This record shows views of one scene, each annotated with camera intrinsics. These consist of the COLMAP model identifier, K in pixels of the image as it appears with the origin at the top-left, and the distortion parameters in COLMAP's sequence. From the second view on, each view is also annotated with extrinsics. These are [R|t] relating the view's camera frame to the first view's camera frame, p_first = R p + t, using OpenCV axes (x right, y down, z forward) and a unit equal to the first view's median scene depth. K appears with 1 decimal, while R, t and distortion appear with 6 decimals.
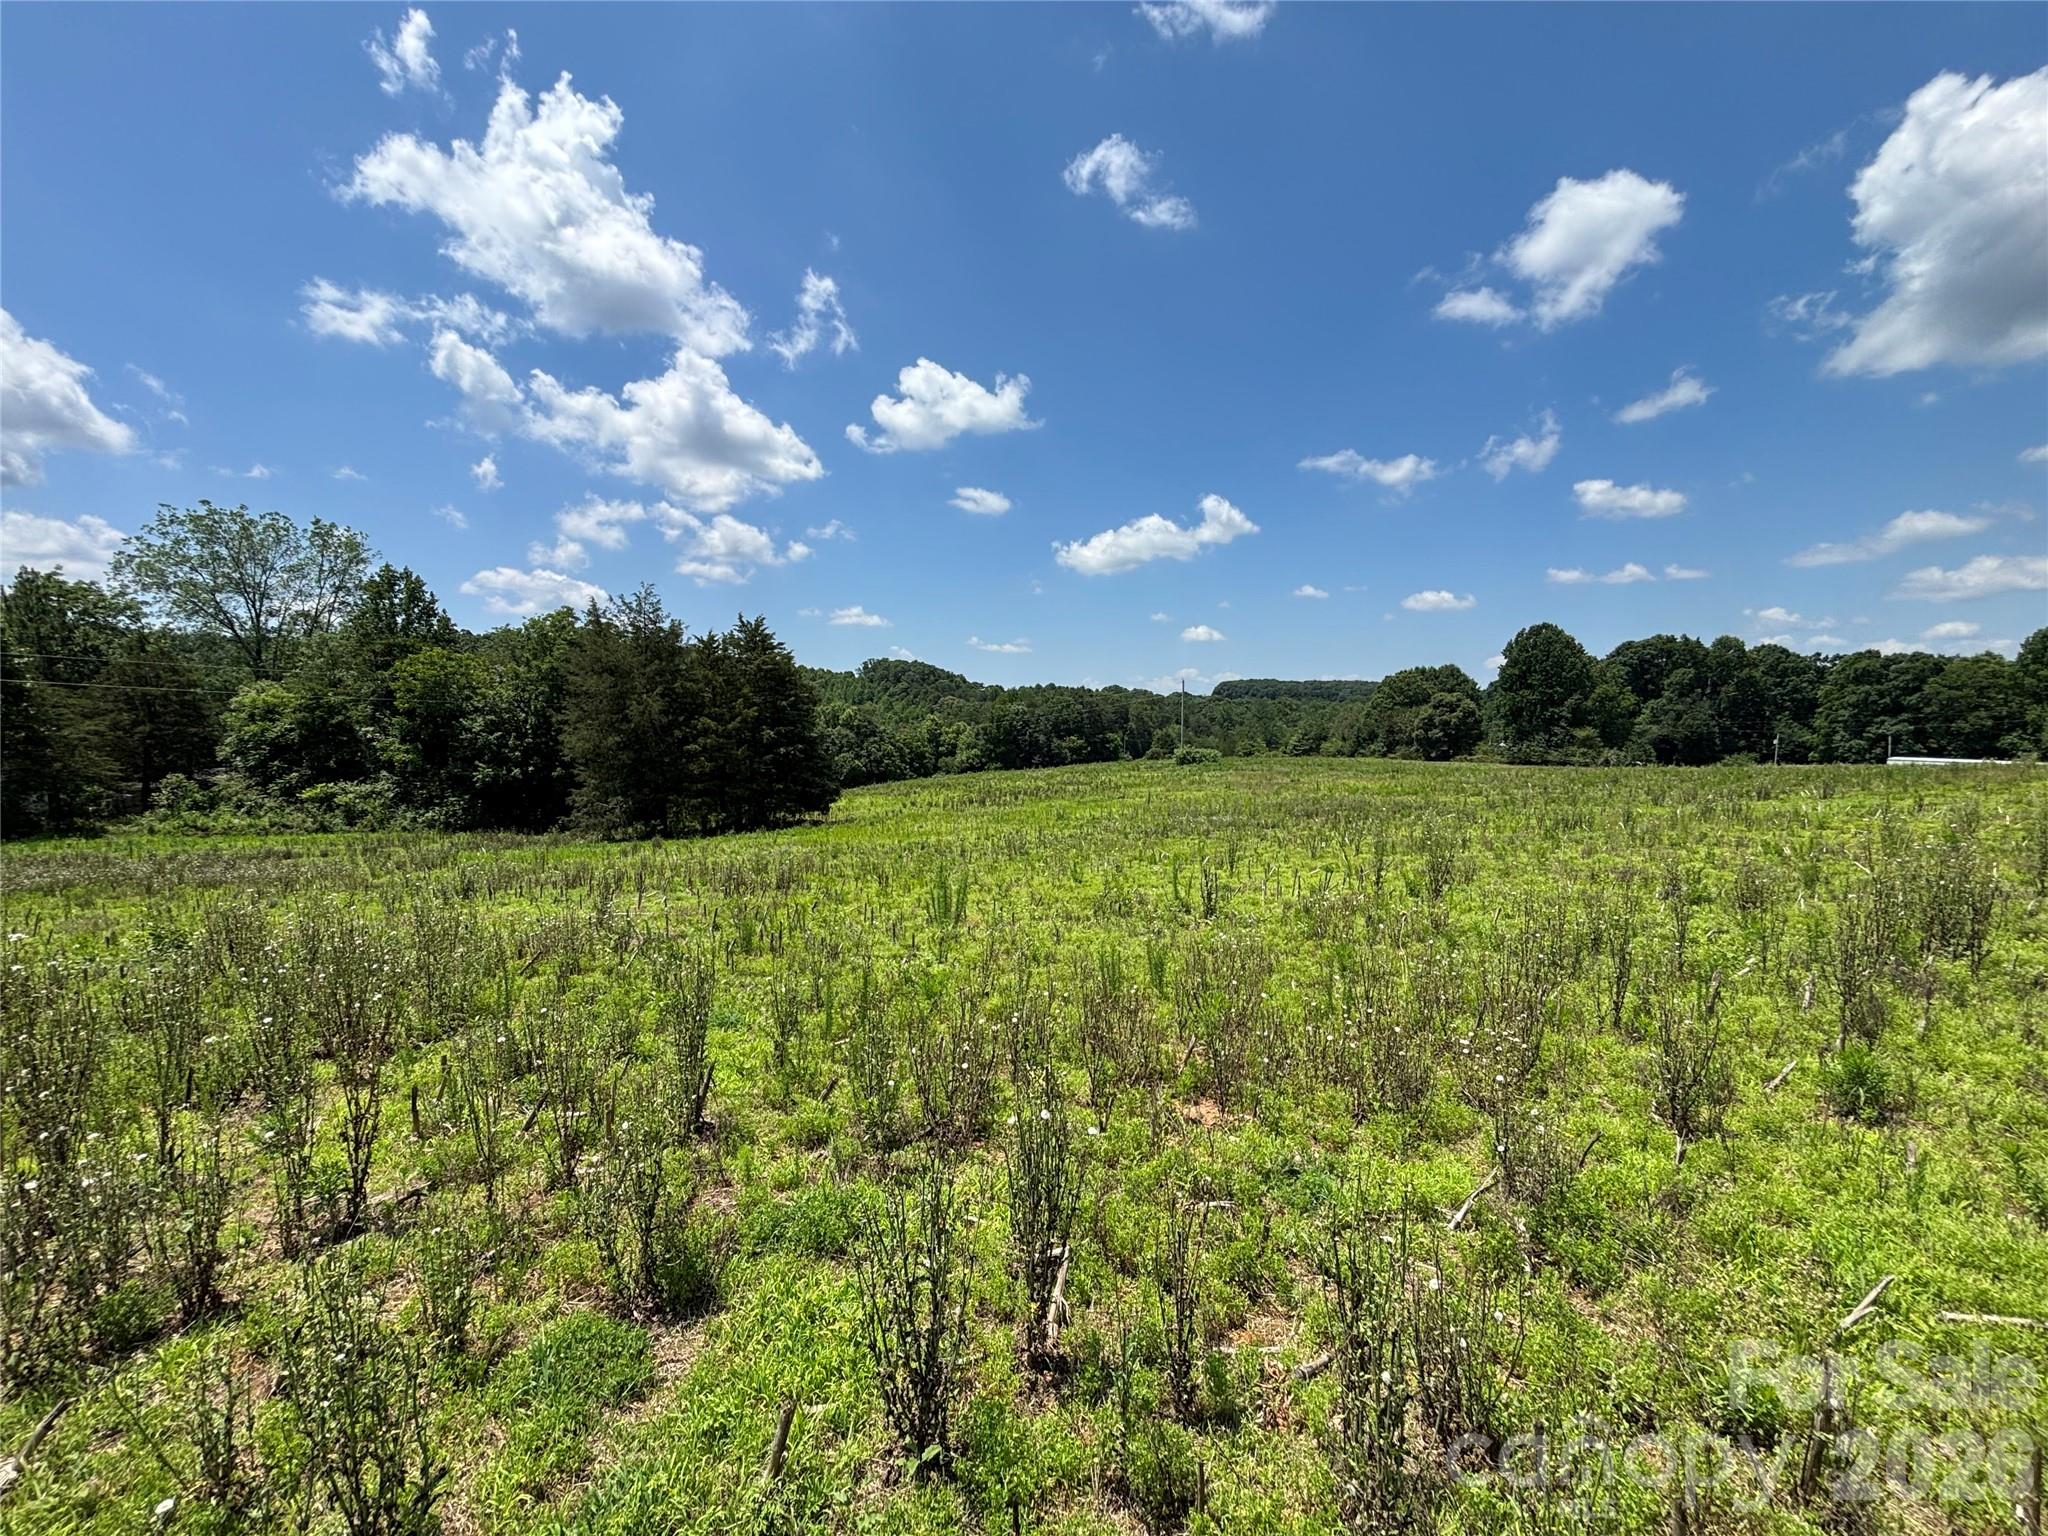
lens RADIAL K [[819.9, 0, 1016.8], [0, 819.9, 762.0], [0, 0, 1]] dist [0.004398, -0.002450]
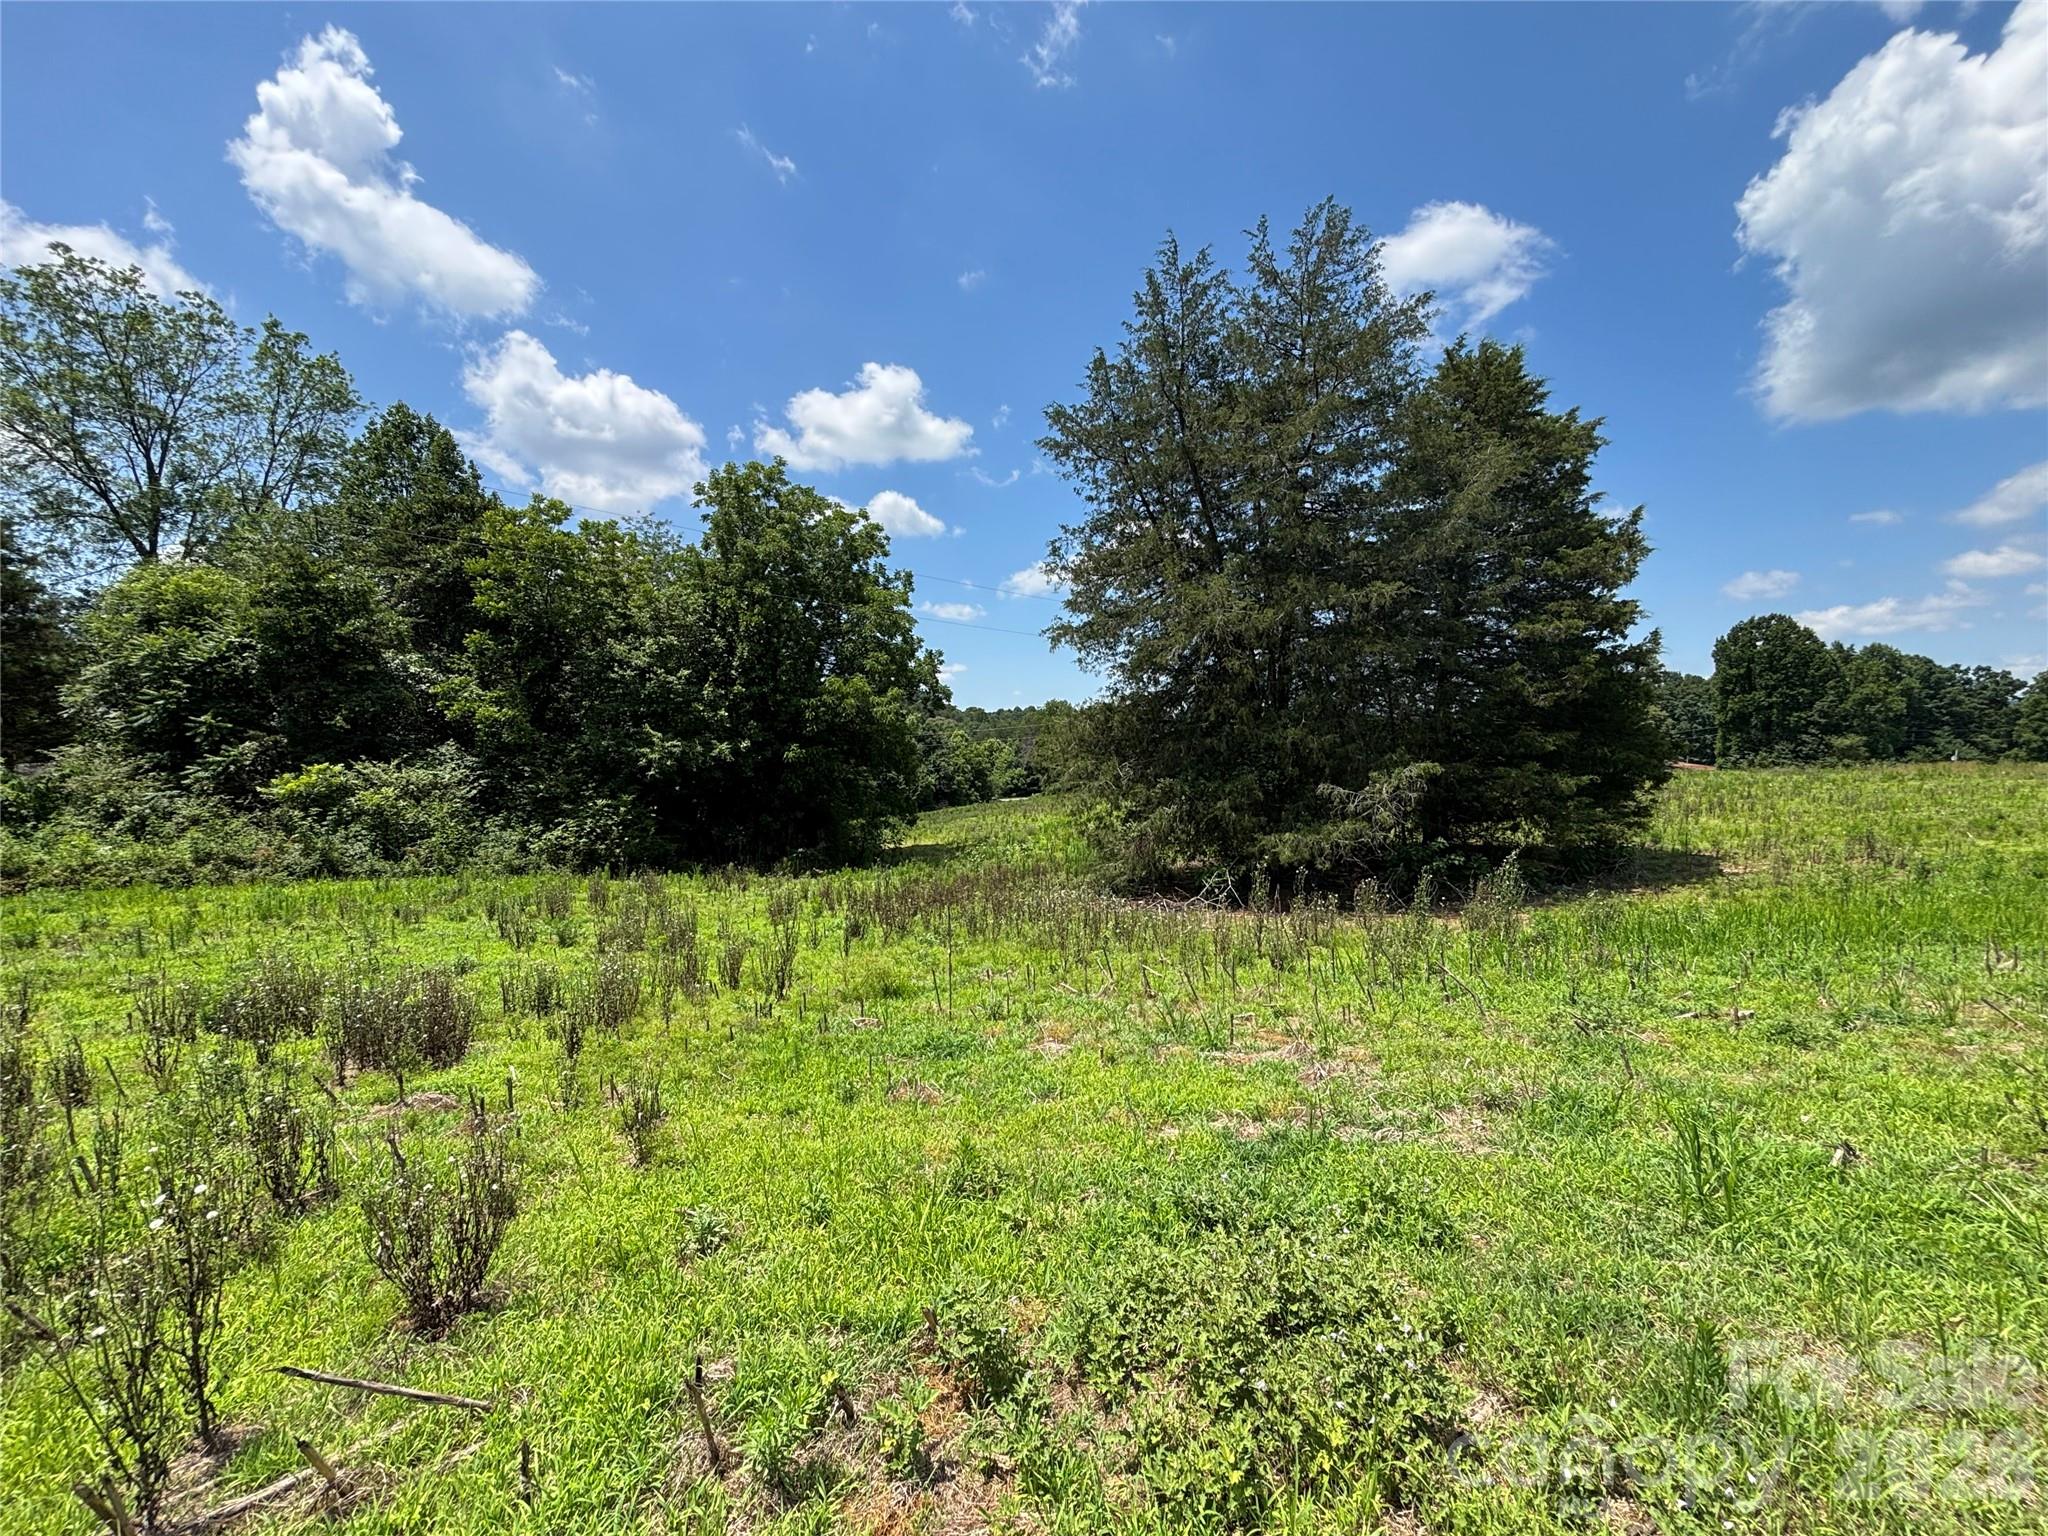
lens RADIAL K [[819.9, 0, 1020.9], [0, 819.9, 764.0], [0, 0, 1]] dist [0.004398, -0.002450]
pose [[0.996192, 0.004714, 0.087055, -0.470695], [-0.001697, 0.999396, -0.034696, 0.037699], [-0.087166, 0.034416, 0.995599, 0.489002]]
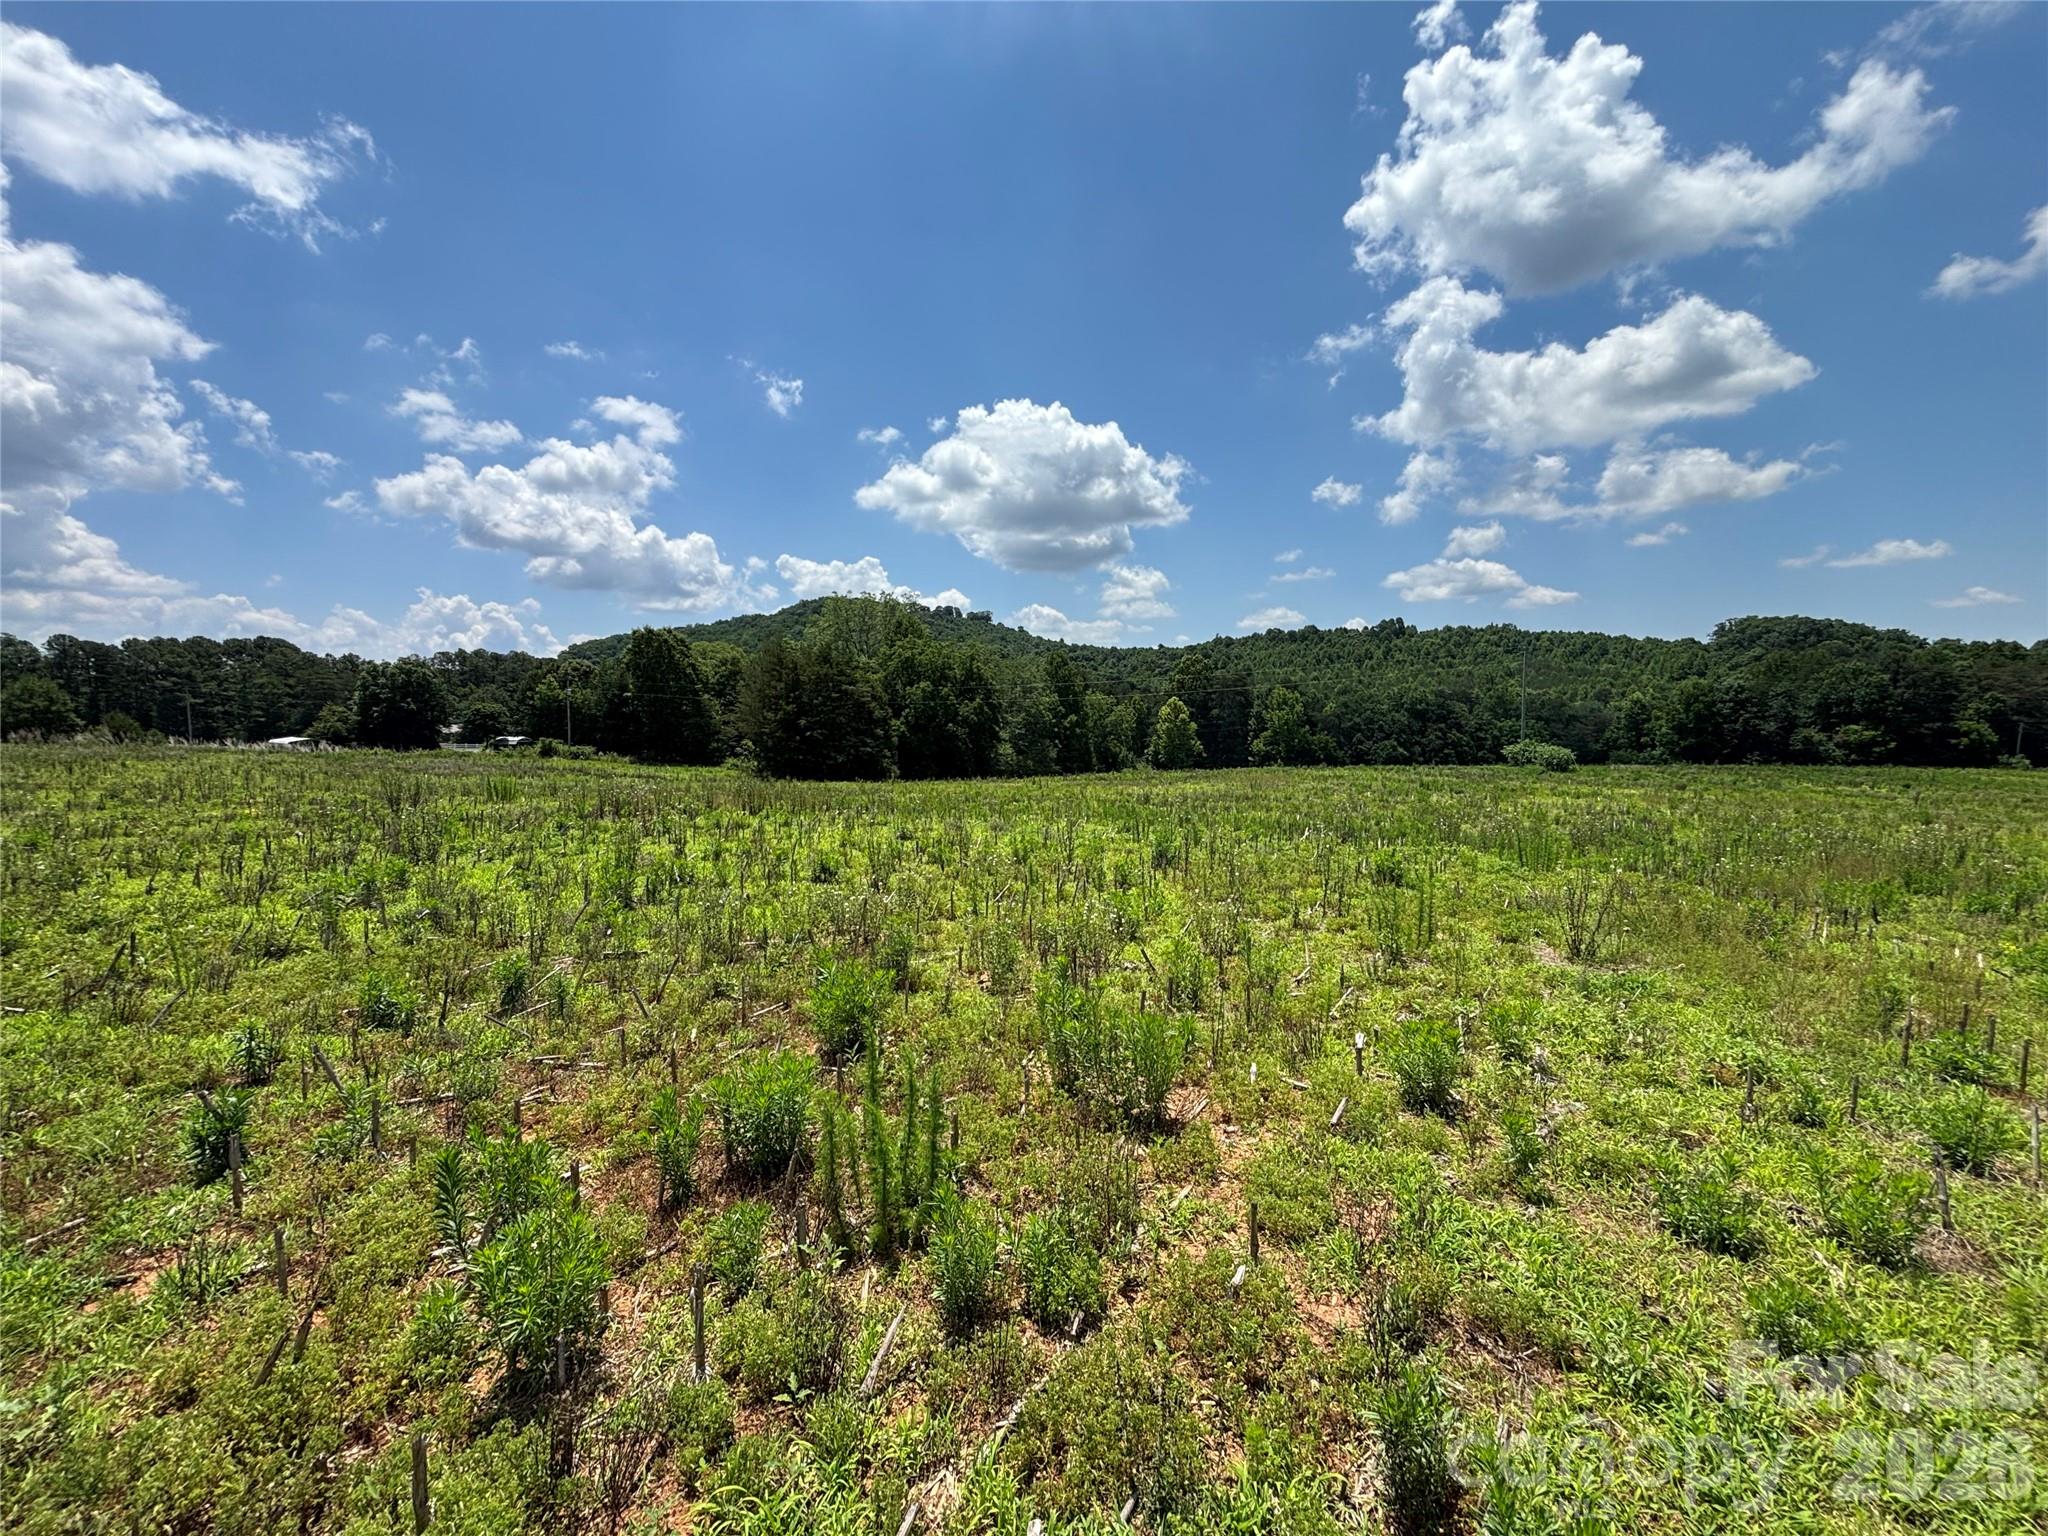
lens RADIAL K [[819.9, 0, 1037.9], [0, 819.9, 773.9], [0, 0, 1]] dist [0.004398, -0.002450]
pose [[0.540781, 0.062482, -0.838839, 0.926941], [-0.030585, 0.998039, 0.054623, -0.025721], [0.840607, -0.003883, 0.541632, 0.358631]]
